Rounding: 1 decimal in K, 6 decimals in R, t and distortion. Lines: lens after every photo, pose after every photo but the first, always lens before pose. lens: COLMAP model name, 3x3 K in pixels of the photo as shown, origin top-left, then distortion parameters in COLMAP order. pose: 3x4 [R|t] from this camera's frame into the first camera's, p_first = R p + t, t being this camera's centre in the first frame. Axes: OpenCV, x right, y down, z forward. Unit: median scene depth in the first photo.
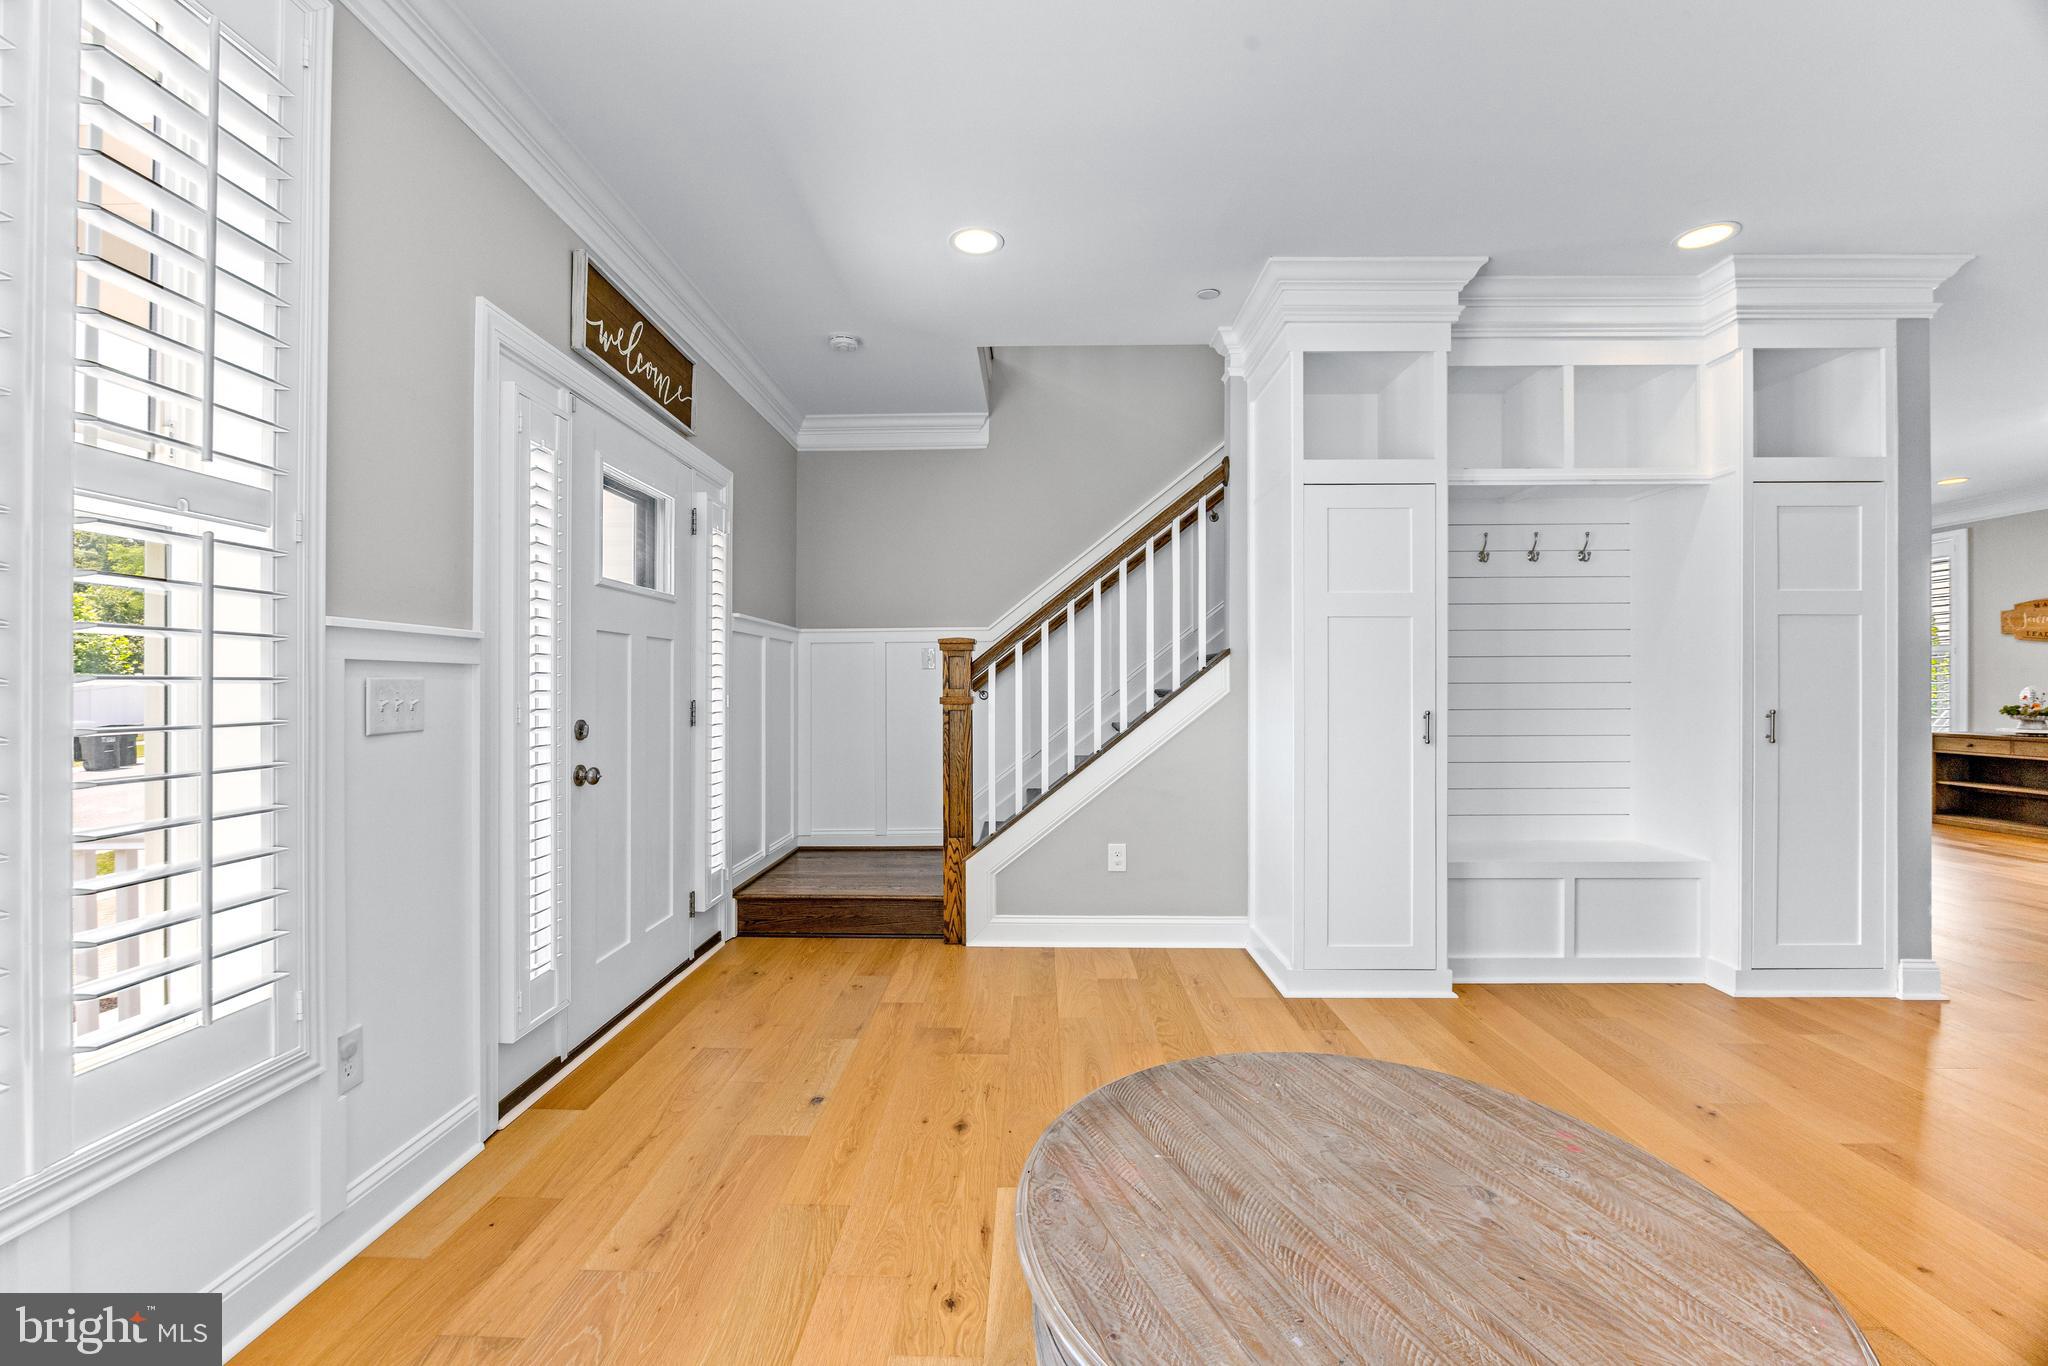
lens RADIAL K [[825.1, 0, 1024.0], [0, 825.1, 683.0], [0, 0, 1]] dist [-0.001181, -0.000078]
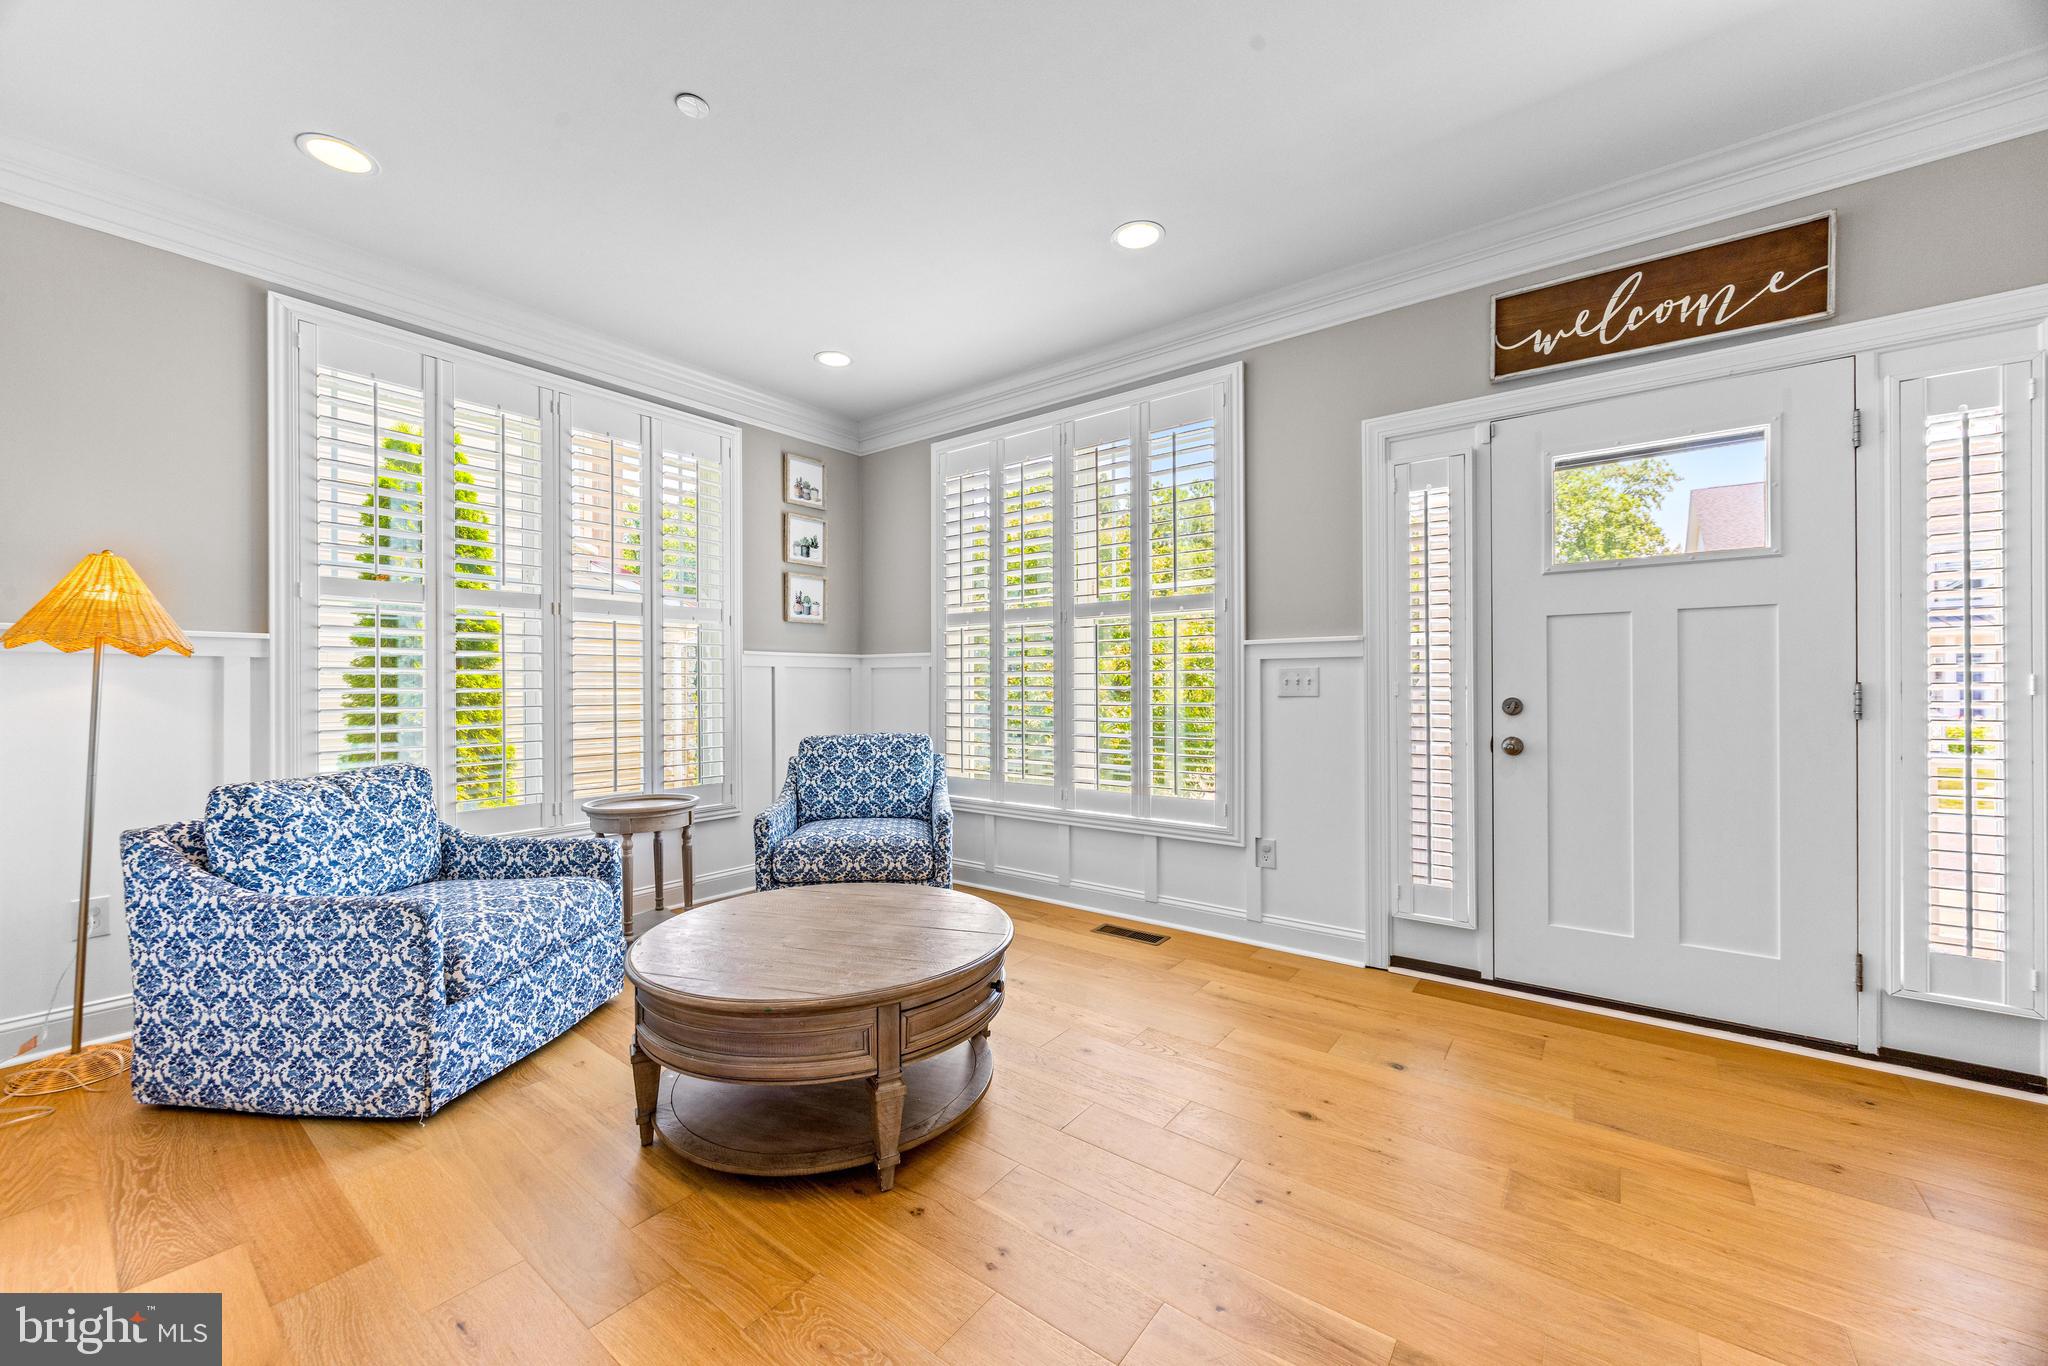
lens RADIAL K [[776.0, 0, 1022.6], [0, 776.0, 691.8], [0, 0, 1]] dist [-0.000832, -0.000113]
pose [[-0.596228, -0.001870, -0.802813, 0.926084], [0.007320, 0.999943, -0.007766, 0.051863], [0.802781, -0.010506, -0.596181, 1.395296]]
